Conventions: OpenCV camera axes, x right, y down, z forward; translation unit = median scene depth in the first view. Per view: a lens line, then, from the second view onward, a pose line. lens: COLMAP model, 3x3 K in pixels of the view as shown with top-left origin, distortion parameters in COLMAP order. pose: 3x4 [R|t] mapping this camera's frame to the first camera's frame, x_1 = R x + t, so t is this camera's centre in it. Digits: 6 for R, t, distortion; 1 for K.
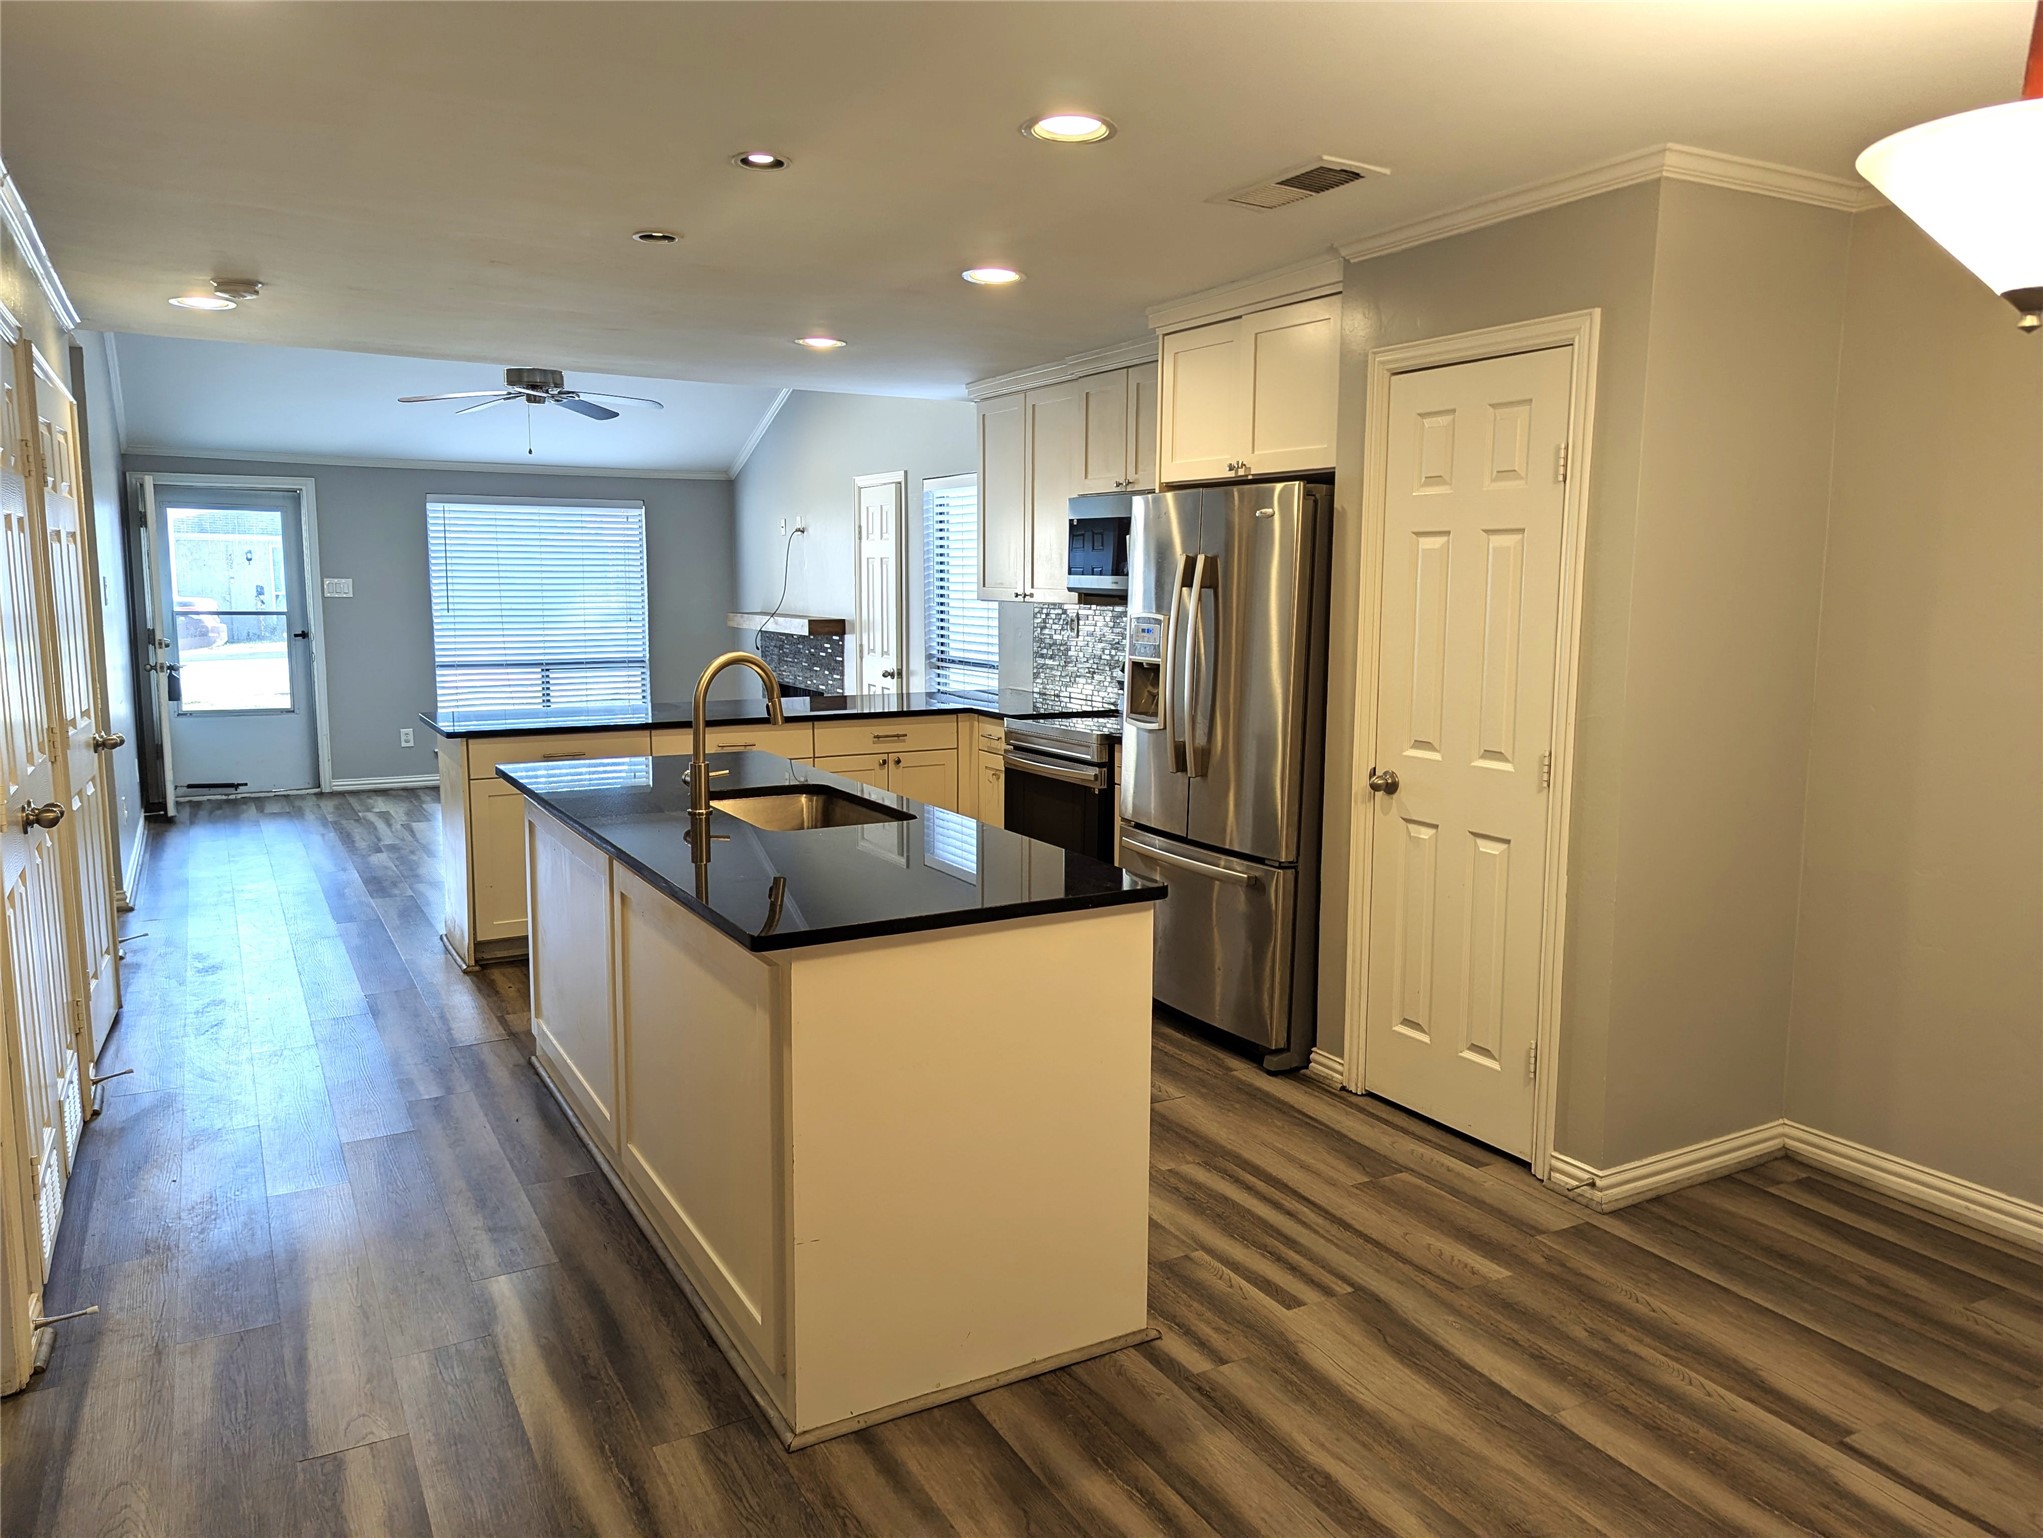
lens RADIAL K [[1437.3, 0, 1023.4], [0, 1437.3, 754.5], [0, 0, 1]] dist [0.063968, -0.055210]
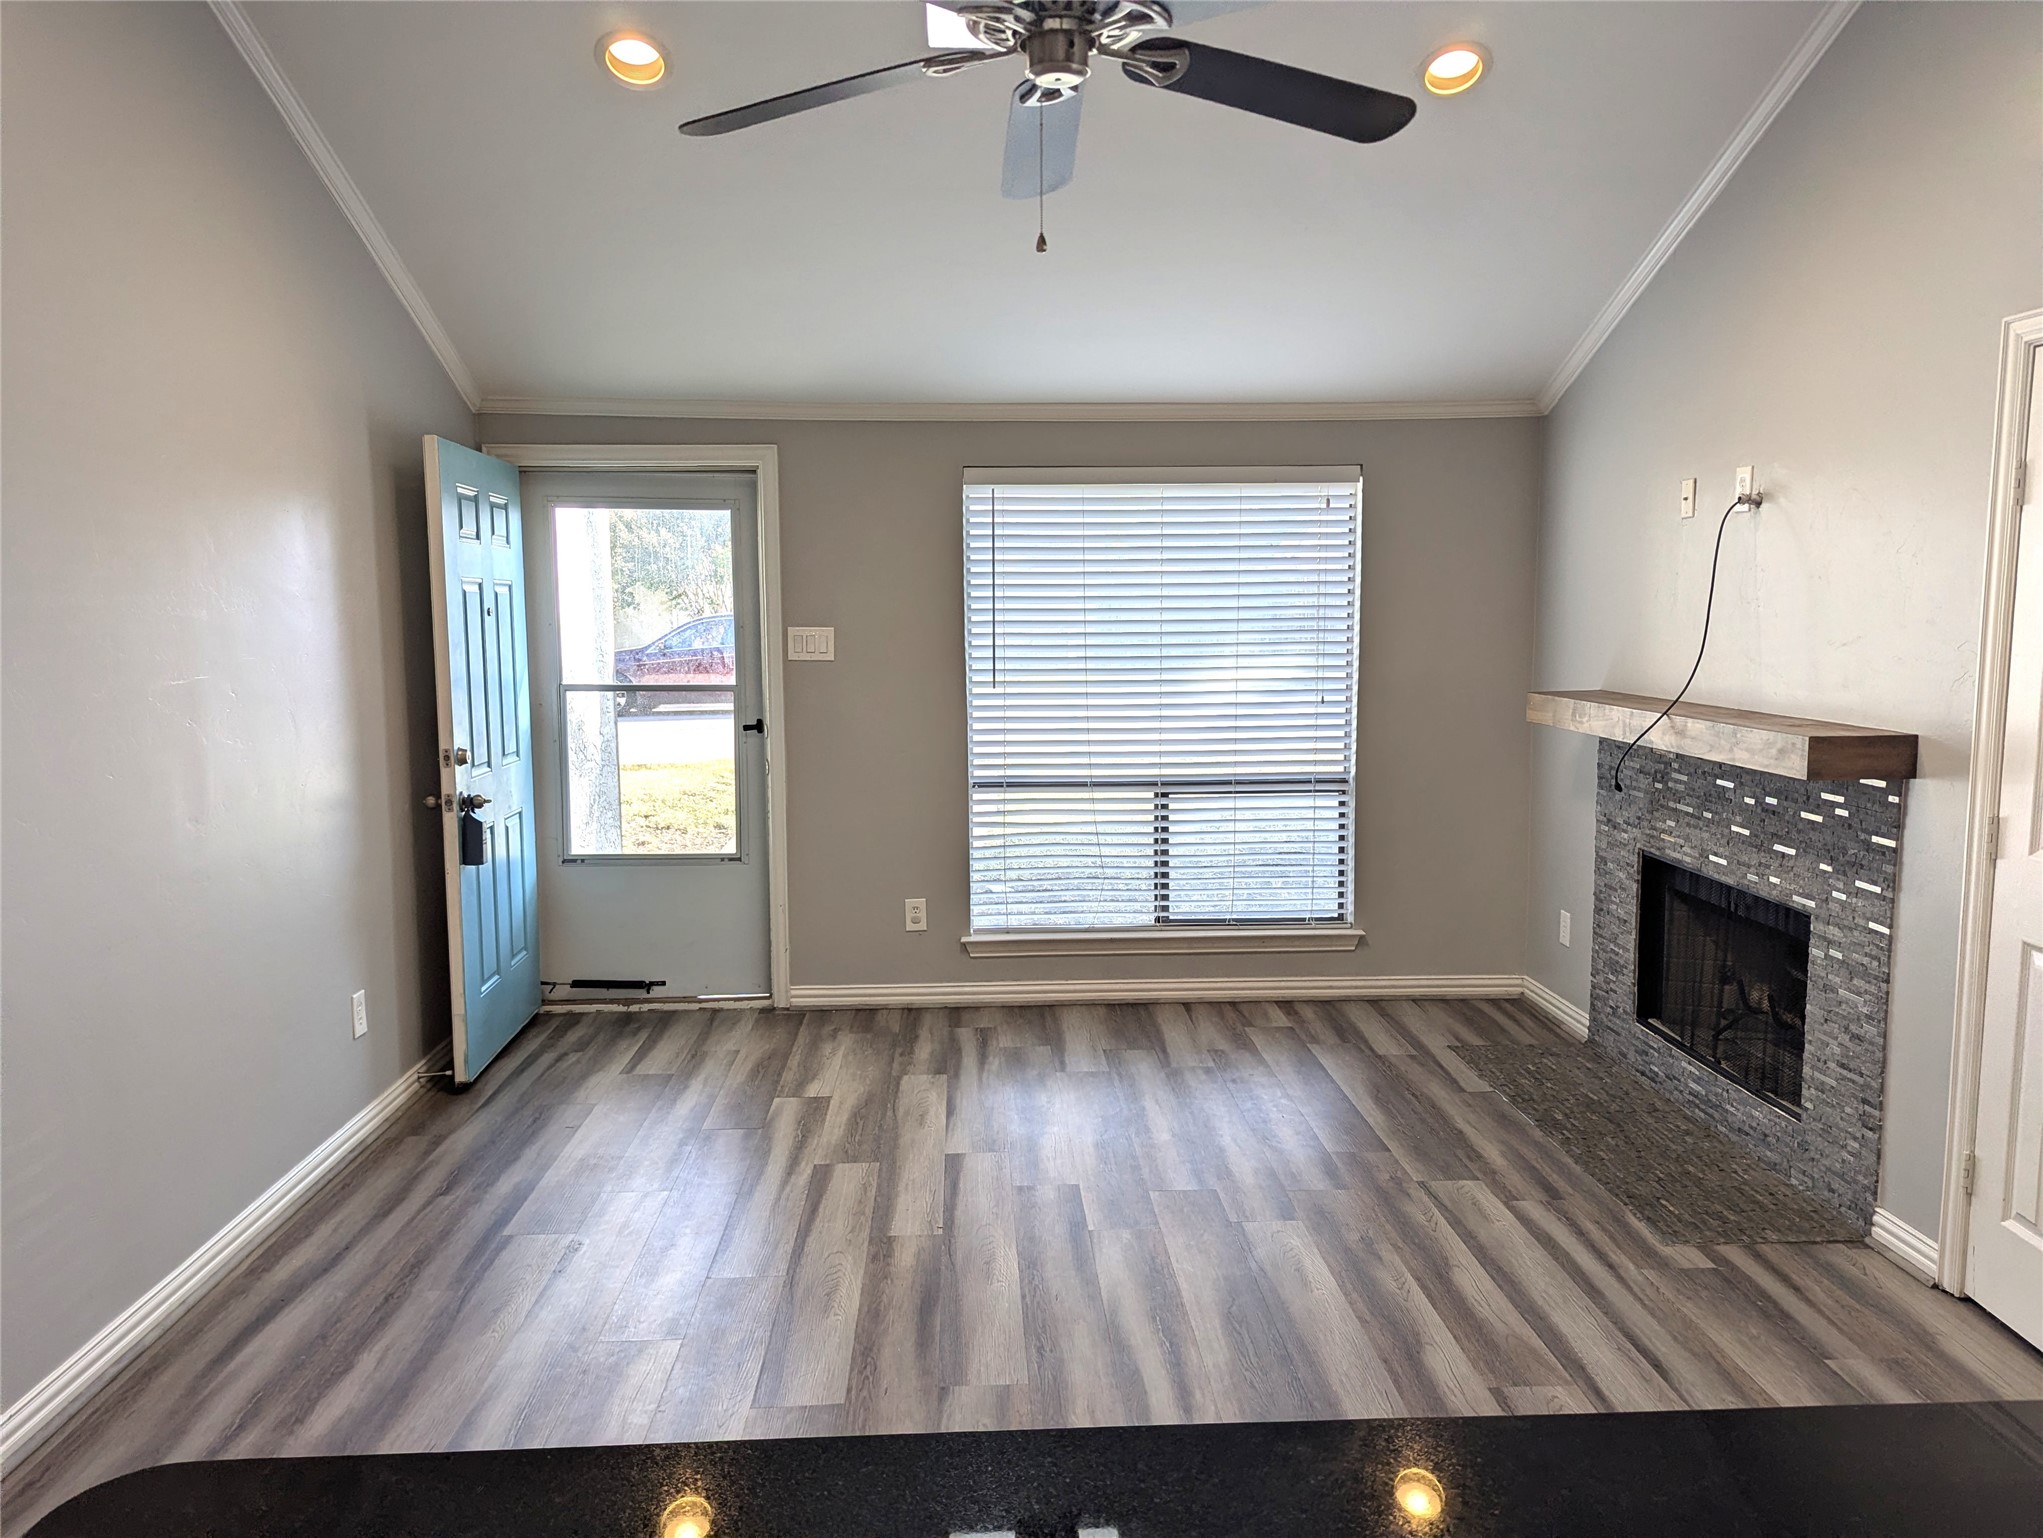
lens RADIAL K [[1436.2, 0, 1047.9], [0, 1436.2, 766.7], [0, 0, 1]] dist [0.030001, -0.005843]
pose [[0.898797, 0.040683, -0.436473, -0.153253], [-0.045635, 0.998958, -0.000863, -0.072880], [0.435983, 0.020694, 0.899717, 0.560213]]
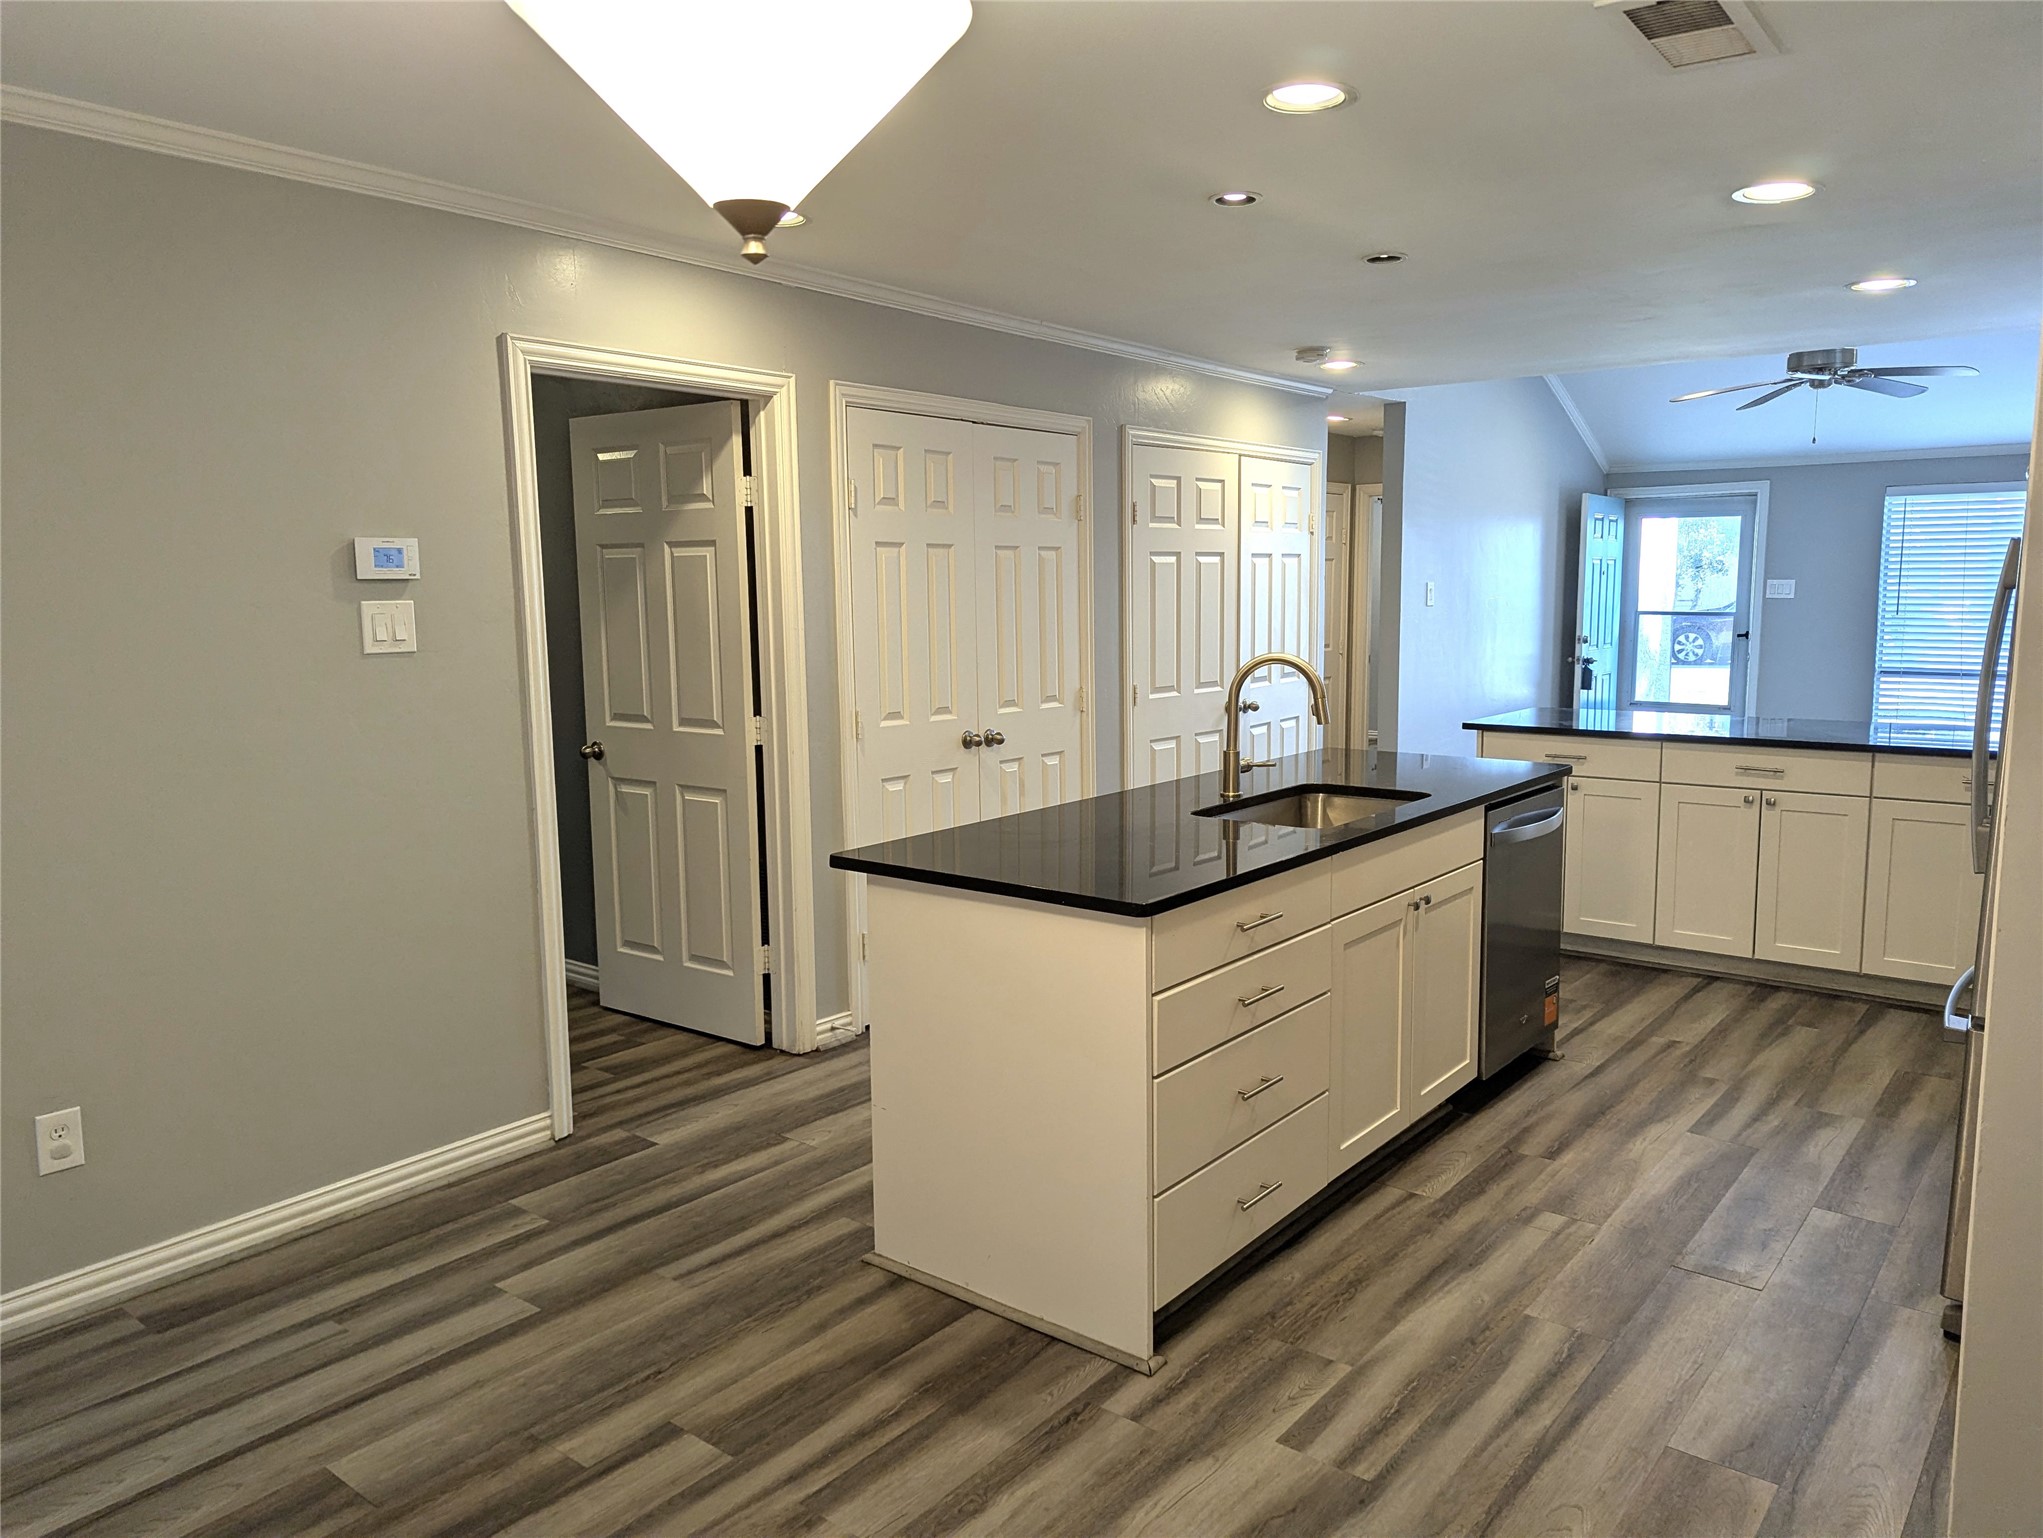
lens RADIAL K [[1436.2, 0, 1047.9], [0, 1436.2, 766.7], [0, 0, 1]] dist [0.030001, -0.005843]
pose [[0.384926, 0.111817, -0.916149, 0.264985], [-0.103287, 0.991617, 0.077631, -0.019101], [0.917150, 0.064745, 0.393248, 0.158531]]
